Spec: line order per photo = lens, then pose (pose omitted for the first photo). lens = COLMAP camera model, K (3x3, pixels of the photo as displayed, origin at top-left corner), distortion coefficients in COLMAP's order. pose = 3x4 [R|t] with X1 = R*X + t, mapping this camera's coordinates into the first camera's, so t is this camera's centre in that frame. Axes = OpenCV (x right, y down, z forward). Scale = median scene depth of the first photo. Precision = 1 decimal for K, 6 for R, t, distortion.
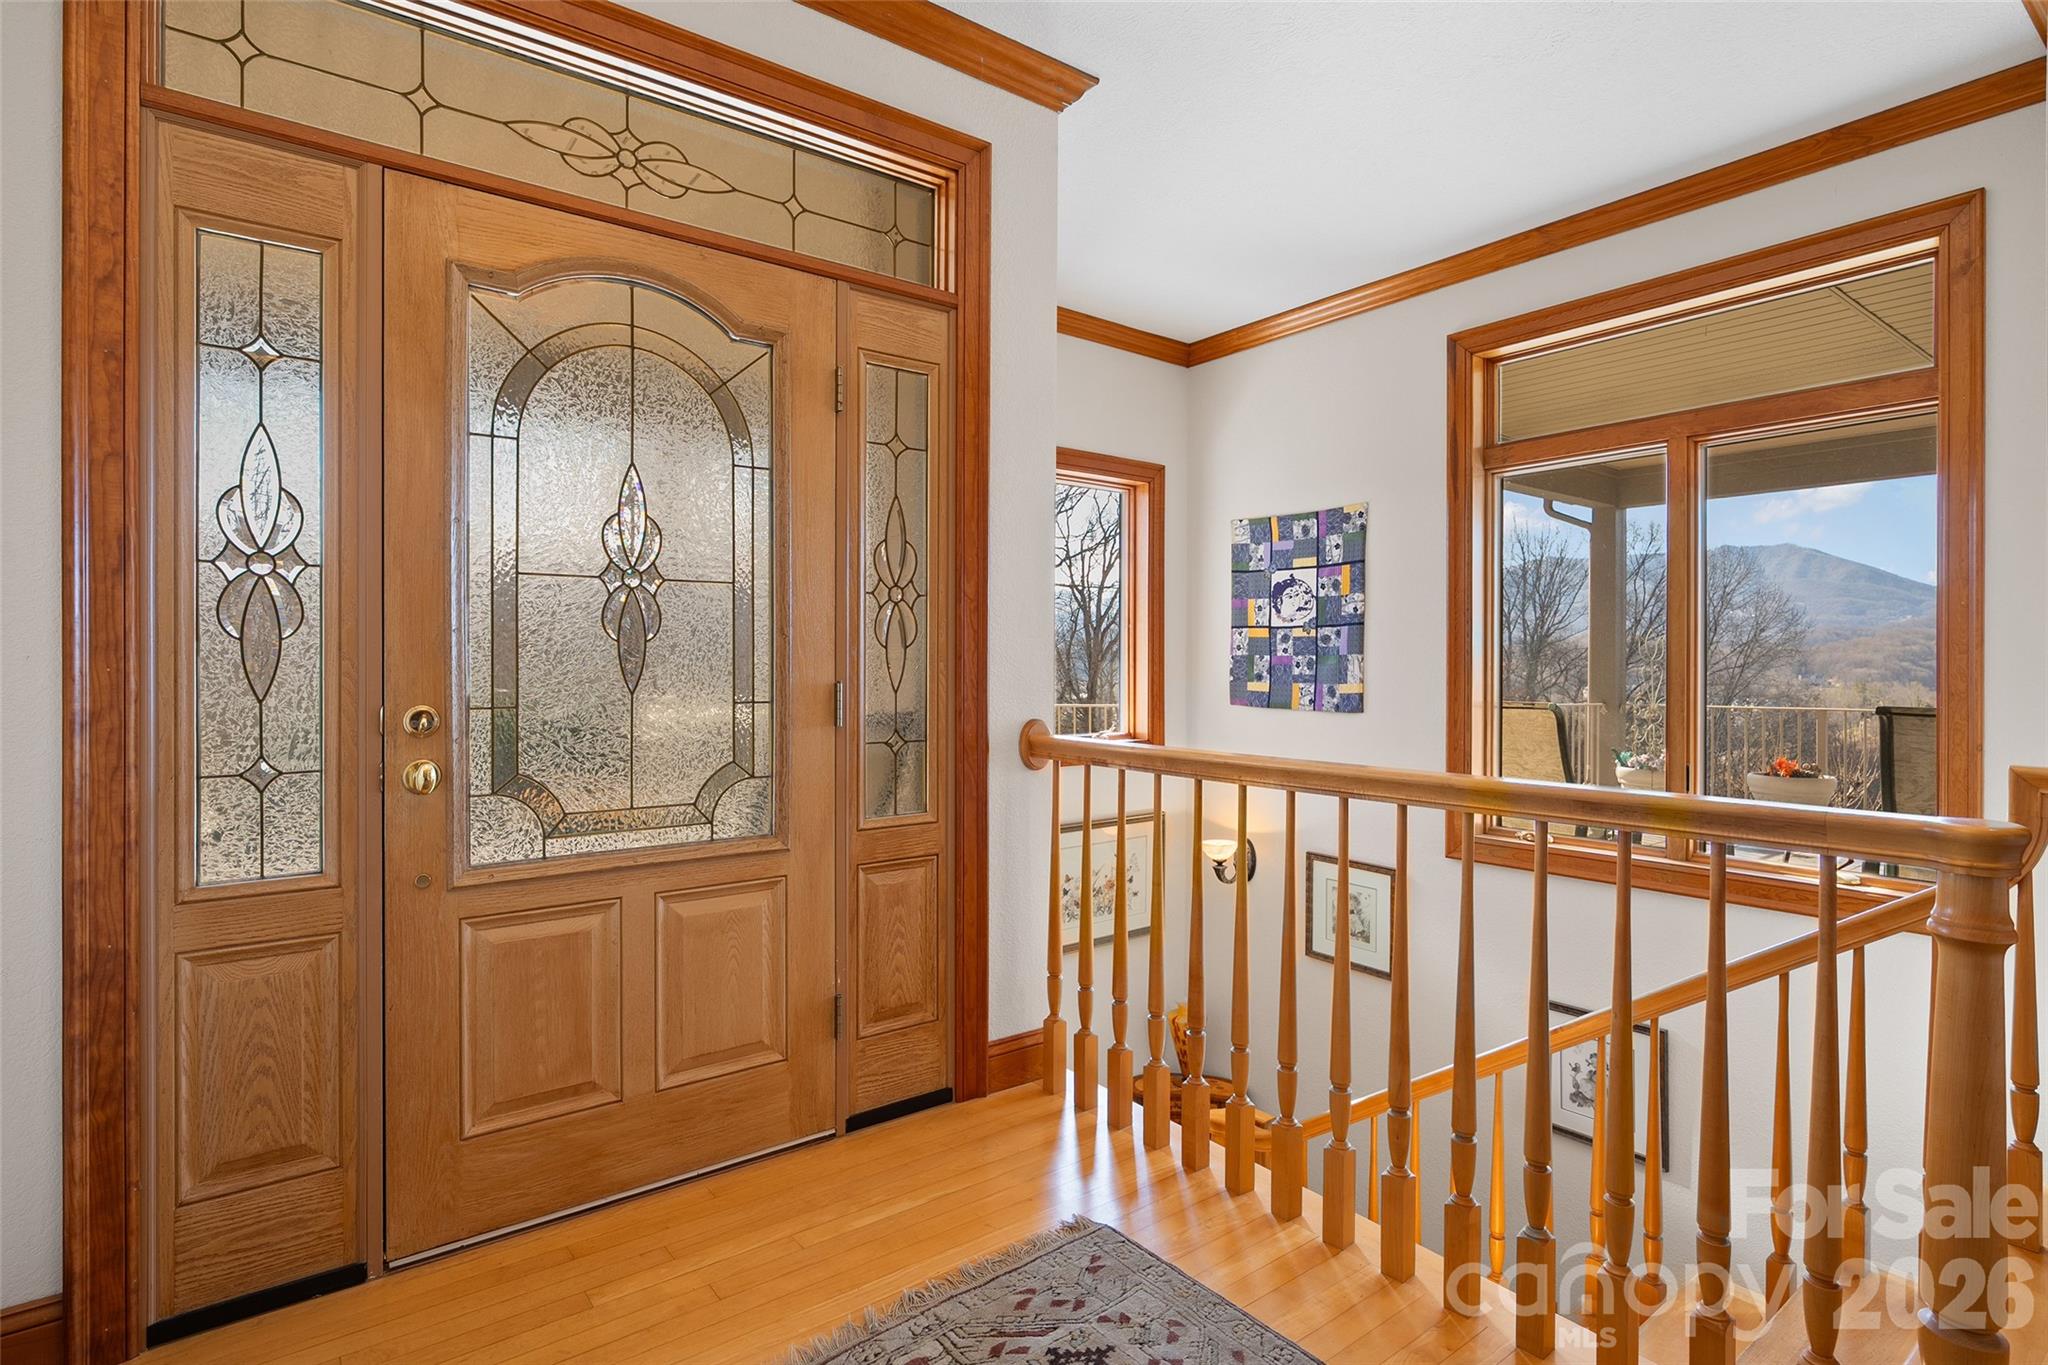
lens RADIAL K [[1041.7, 0, 1040.5], [0, 1041.7, 665.1], [0, 0, 1]] dist [0.004637, -0.001531]
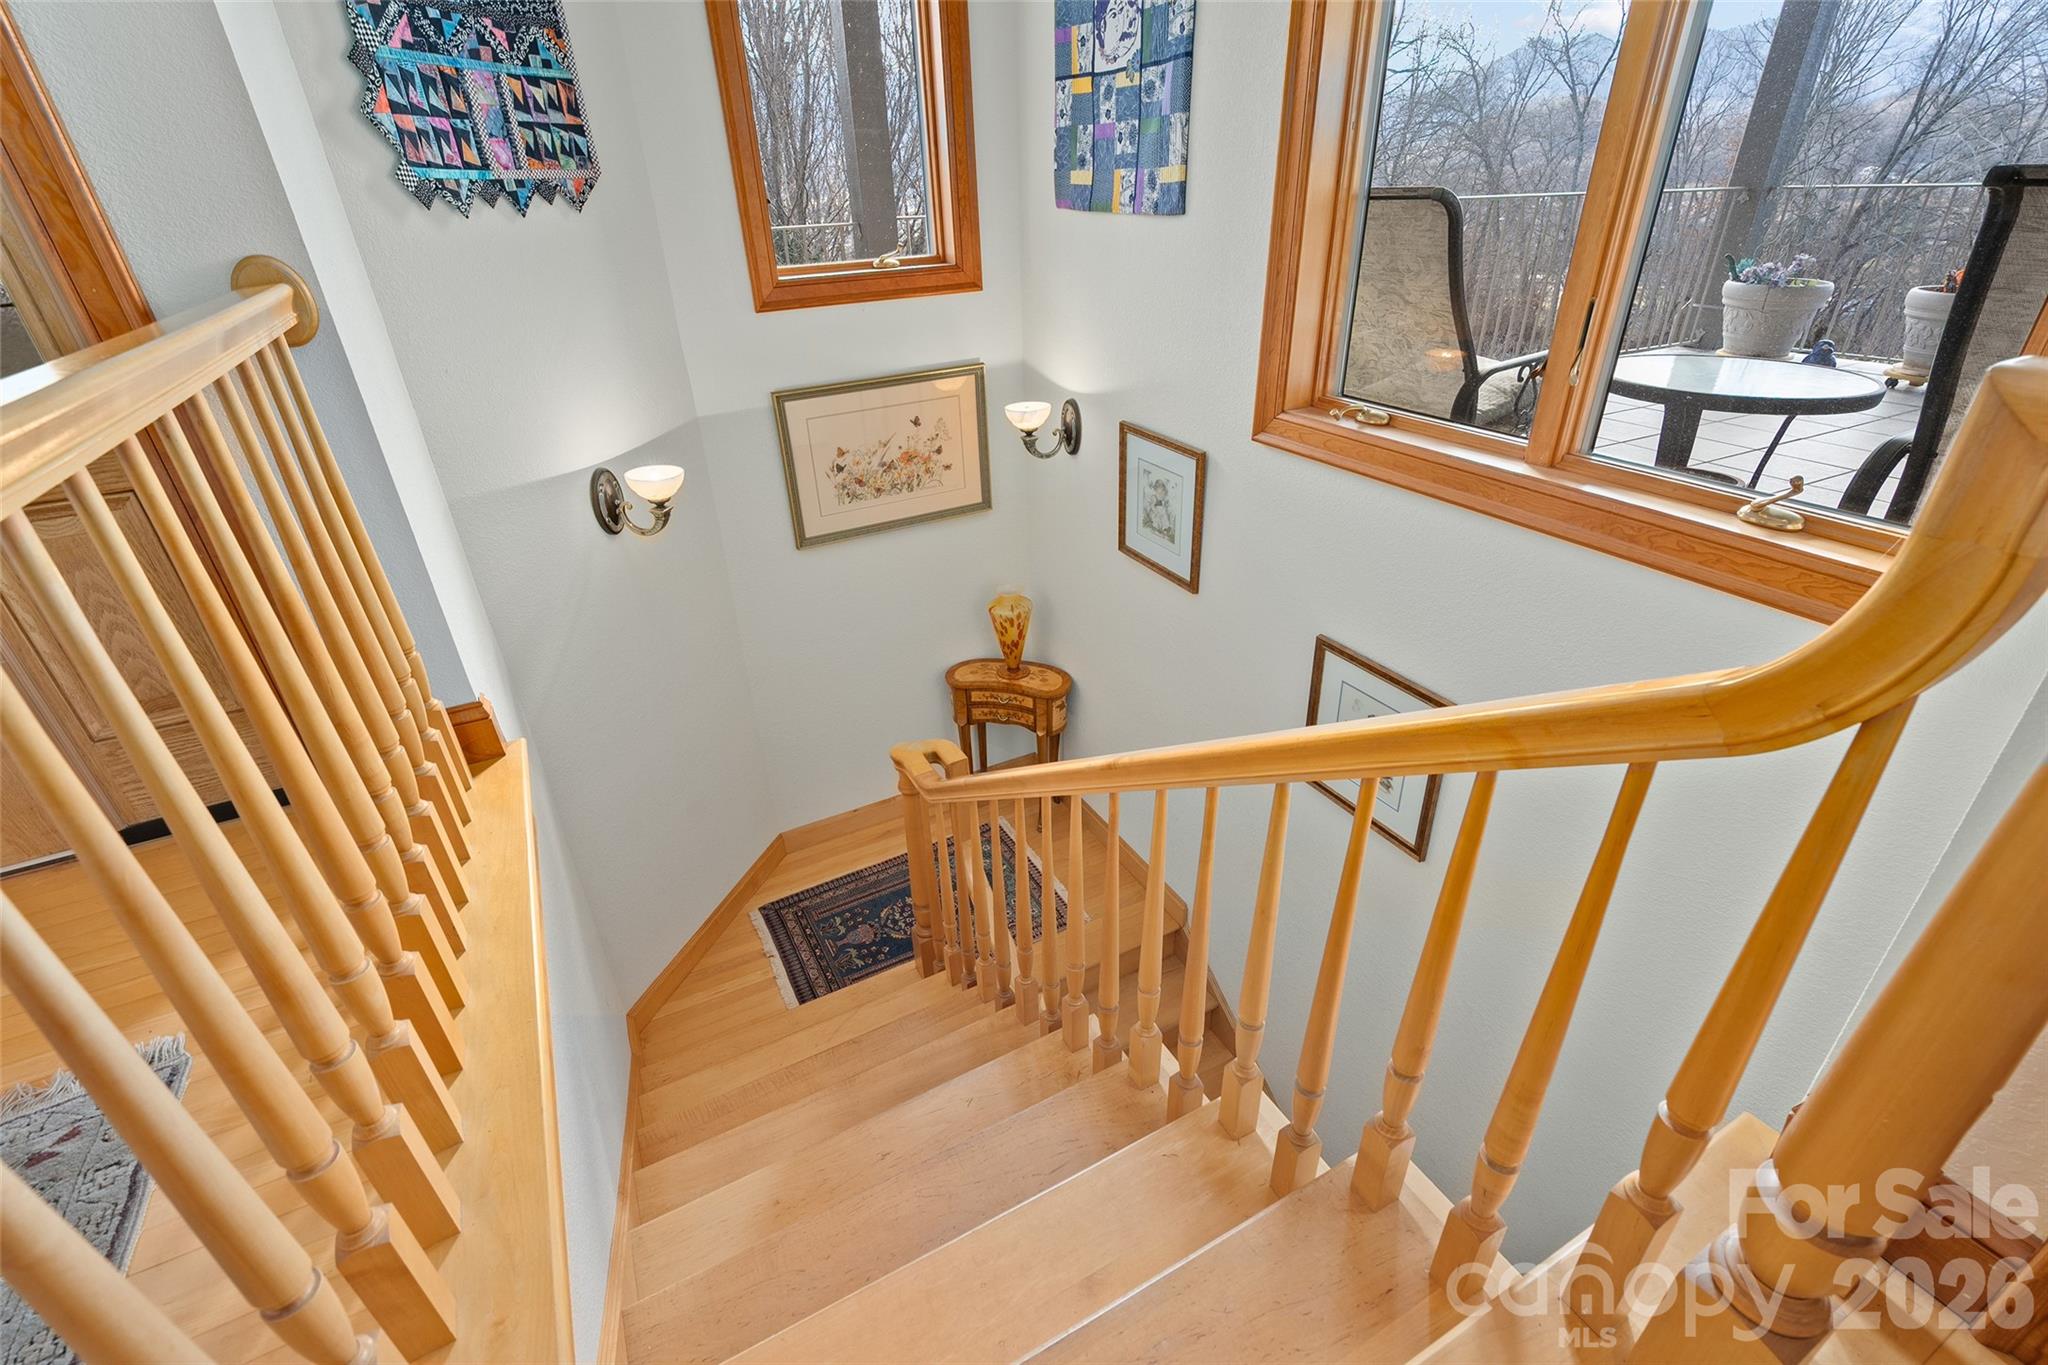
lens RADIAL K [[925.5, 0, 1038.1], [0, 925.5, 689.7], [0, 0, 1]] dist [-0.004218, 0.000238]
pose [[0.980644, 0.060123, -0.186337, 0.327748], [0.038915, 0.872851, 0.486432, 0.018537], [0.191891, -0.484268, 0.853617, 0.310645]]
